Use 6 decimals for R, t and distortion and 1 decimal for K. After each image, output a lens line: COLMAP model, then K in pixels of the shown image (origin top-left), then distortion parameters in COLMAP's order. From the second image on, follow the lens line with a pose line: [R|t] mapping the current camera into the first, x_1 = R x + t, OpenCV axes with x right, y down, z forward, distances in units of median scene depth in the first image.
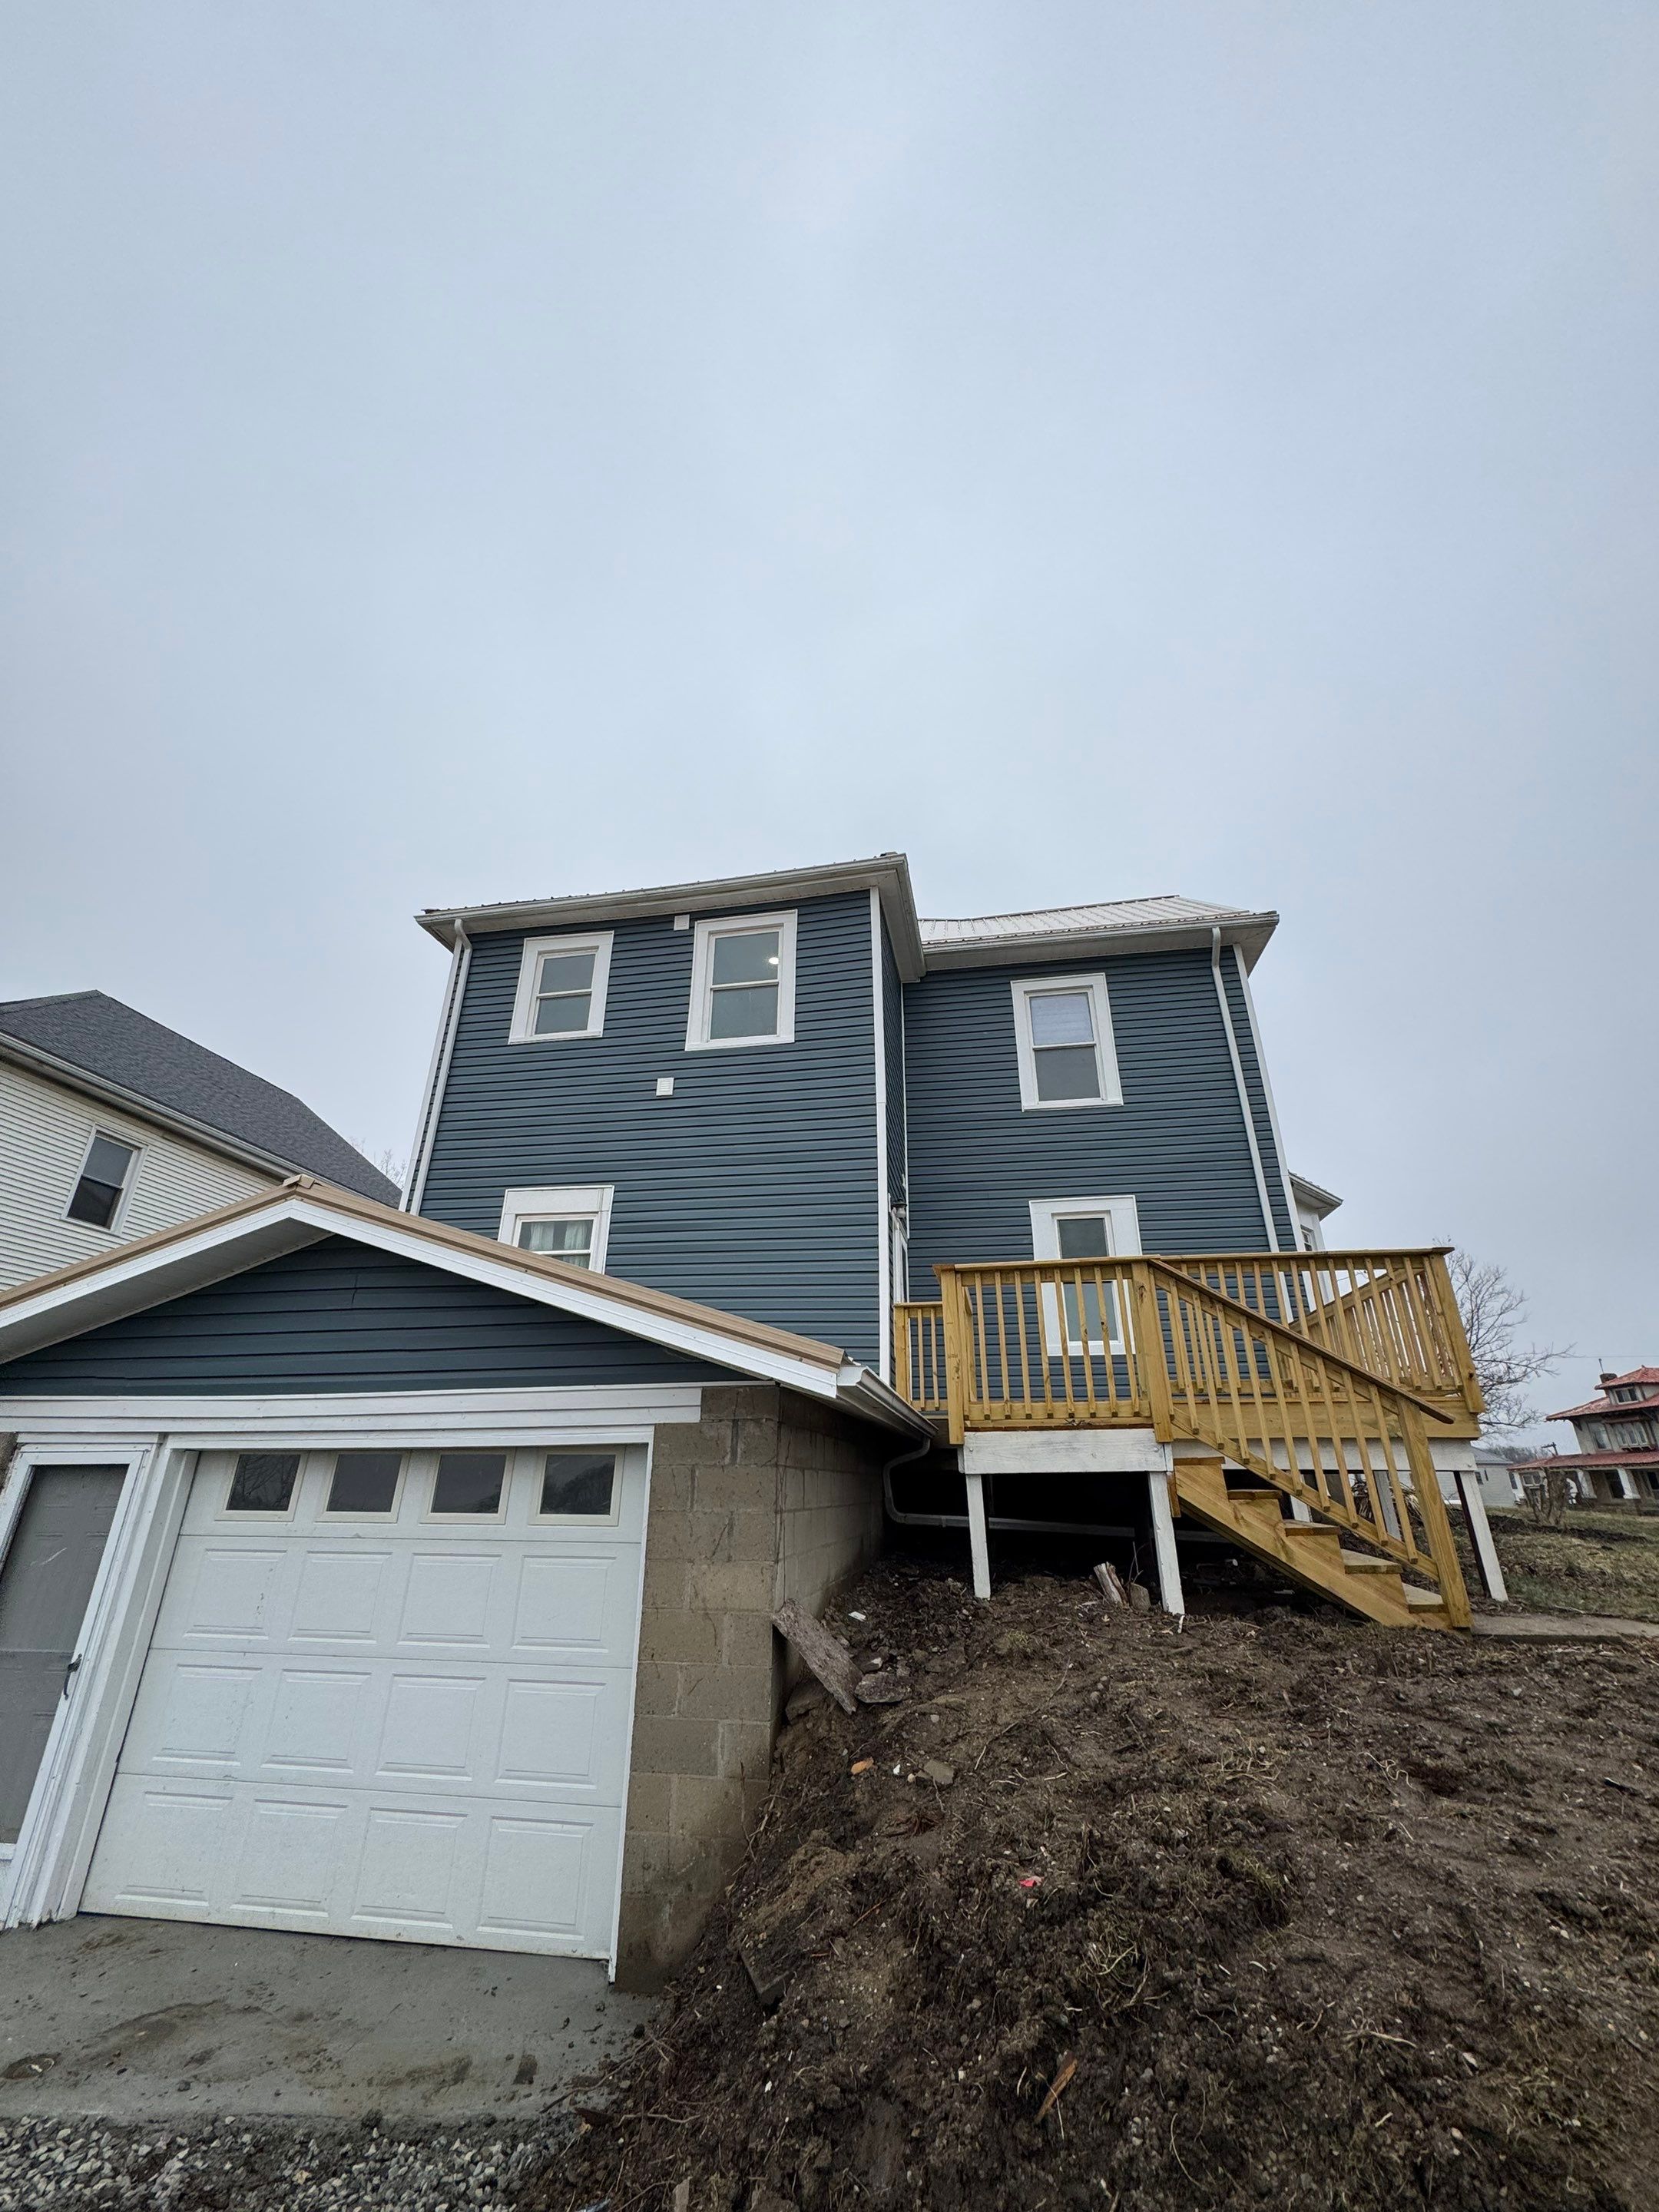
lens RADIAL K [[895.6, 0, 829.5], [0, 895.6, 1106.0], [0, 0, 1]] dist [0.001661, 0.000181]
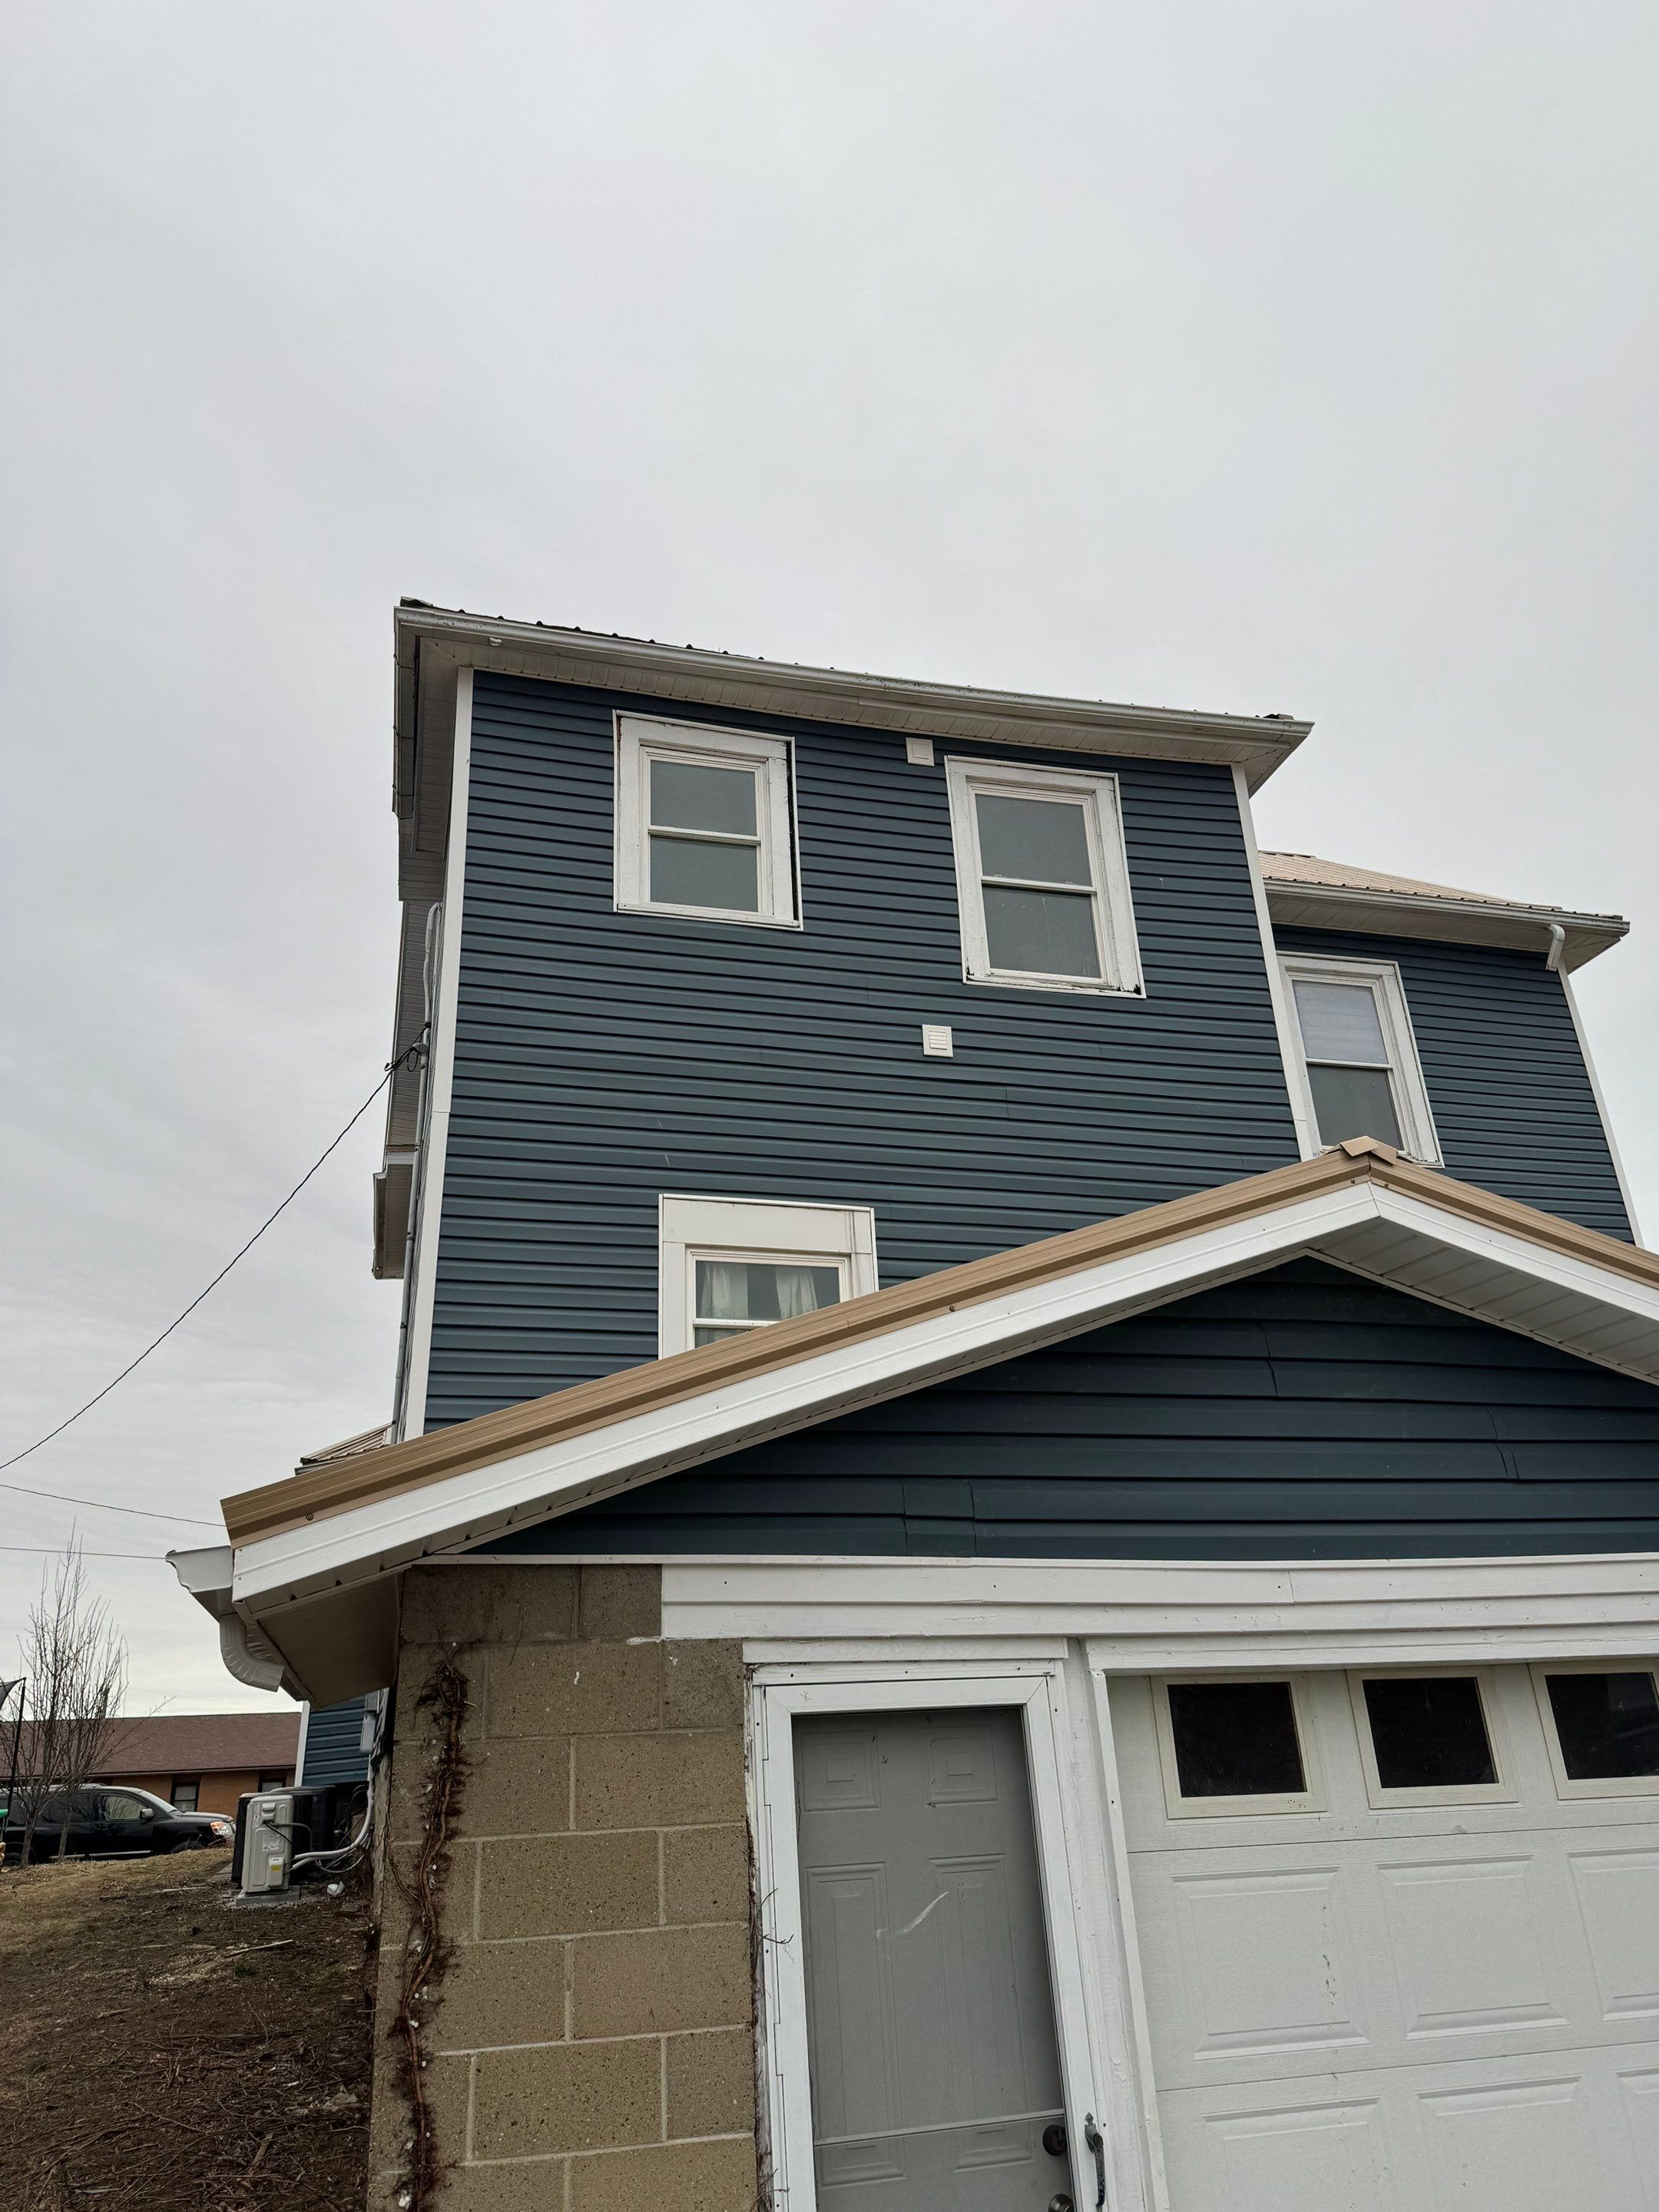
lens RADIAL K [[1537.8, 0, 829.5], [0, 1537.8, 1106.0], [0, 0, 1]] dist [0.070716, -0.094402]
pose [[0.908701, 0.129499, 0.396853, -0.606154], [-0.121746, 0.991550, -0.044788, 0.068201], [-0.399300, -0.007617, 0.916789, 0.148336]]
